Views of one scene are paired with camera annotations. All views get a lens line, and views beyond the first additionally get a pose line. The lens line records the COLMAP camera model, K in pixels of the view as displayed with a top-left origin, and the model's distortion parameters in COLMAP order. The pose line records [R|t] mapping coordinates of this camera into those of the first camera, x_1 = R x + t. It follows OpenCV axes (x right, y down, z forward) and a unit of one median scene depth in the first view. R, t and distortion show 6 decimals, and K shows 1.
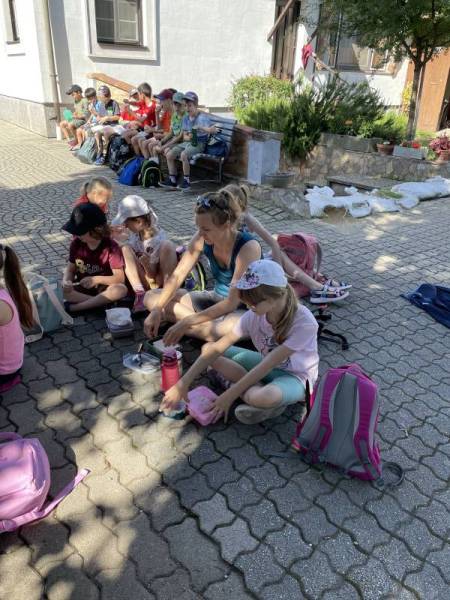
lens RADIAL K [[447.9, 0, 231.9], [0, 447.9, 298.2], [0, 0, 1]] dist [0.097675, -0.131095]
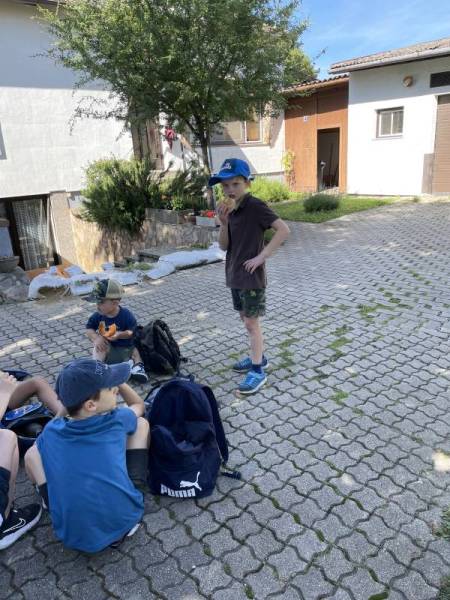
lens RADIAL K [[447.9, 0, 231.9], [0, 447.9, 298.2], [0, 0, 1]] dist [0.097675, -0.131095]
pose [[0.994017, -0.104157, 0.032871, 0.375045], [0.107739, 0.984480, -0.138536, 0.001159], [-0.017931, 0.141248, 0.989812, 0.007785]]
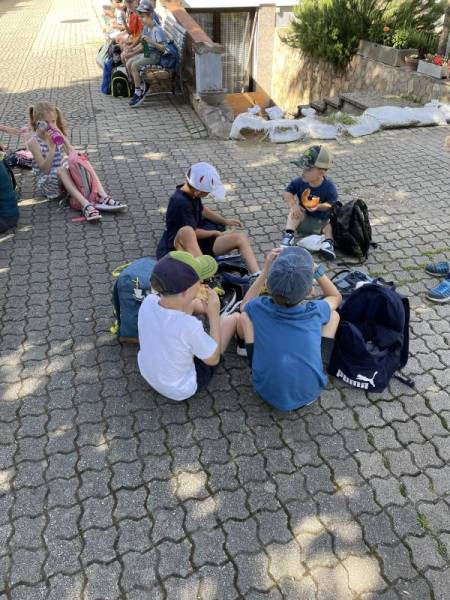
lens RADIAL K [[447.9, 0, 231.9], [0, 447.9, 298.2], [0, 0, 1]] dist [0.097675, -0.131095]
pose [[0.939983, 0.180140, -0.289796, 0.345143], [-0.123010, 0.971078, 0.204634, -0.026288], [0.318277, -0.156705, 0.934956, 0.000505]]
